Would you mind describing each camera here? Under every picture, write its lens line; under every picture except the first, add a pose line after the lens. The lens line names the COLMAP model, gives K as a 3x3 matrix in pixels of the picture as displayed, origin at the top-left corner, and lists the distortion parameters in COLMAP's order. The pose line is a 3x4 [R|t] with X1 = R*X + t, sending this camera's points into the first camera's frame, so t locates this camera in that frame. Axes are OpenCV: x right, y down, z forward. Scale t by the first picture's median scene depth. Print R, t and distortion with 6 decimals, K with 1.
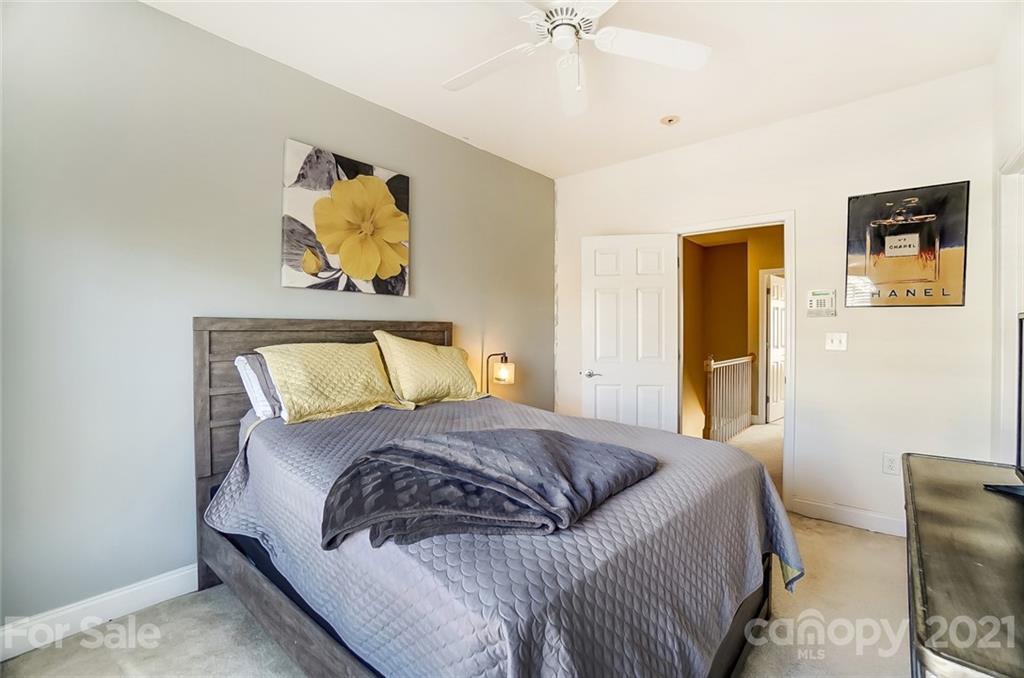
lens RADIAL K [[457.9, 0, 510.9], [0, 457.9, 334.0], [0, 0, 1]] dist [-0.045291, 0.008742]
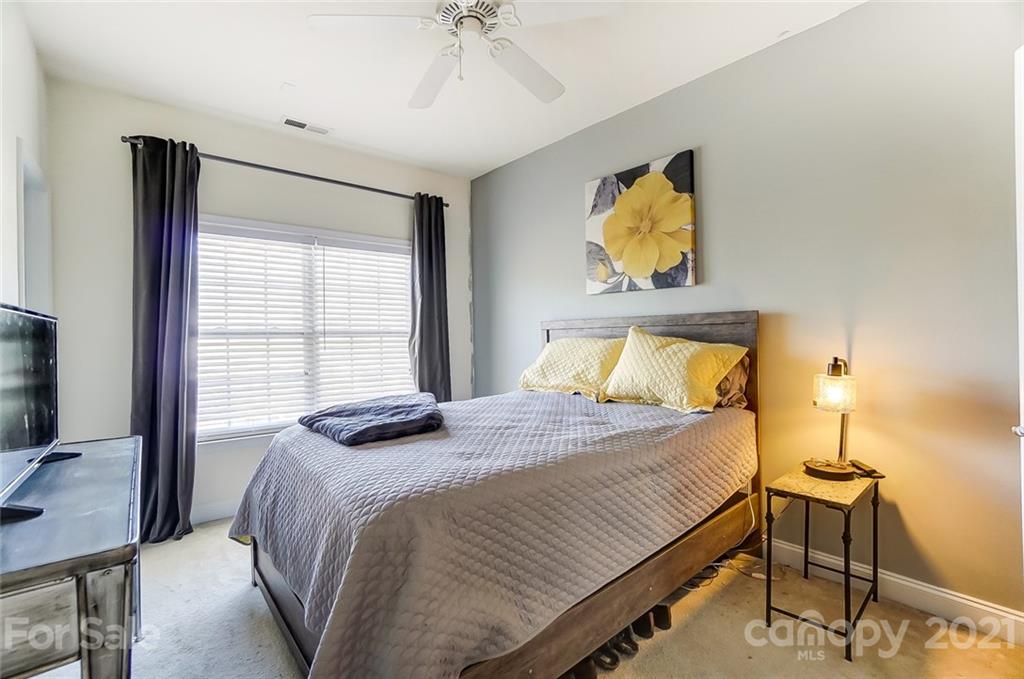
lens RADIAL K [[457.9, 0, 511.7], [0, 457.9, 340.7], [0, 0, 1]] dist [-0.045291, 0.008742]
pose [[-0.143261, -0.001405, -0.989684, 0.759199], [0.003202, 0.999993, -0.001884, 0.026648], [0.989680, -0.003439, -0.143255, 0.864374]]
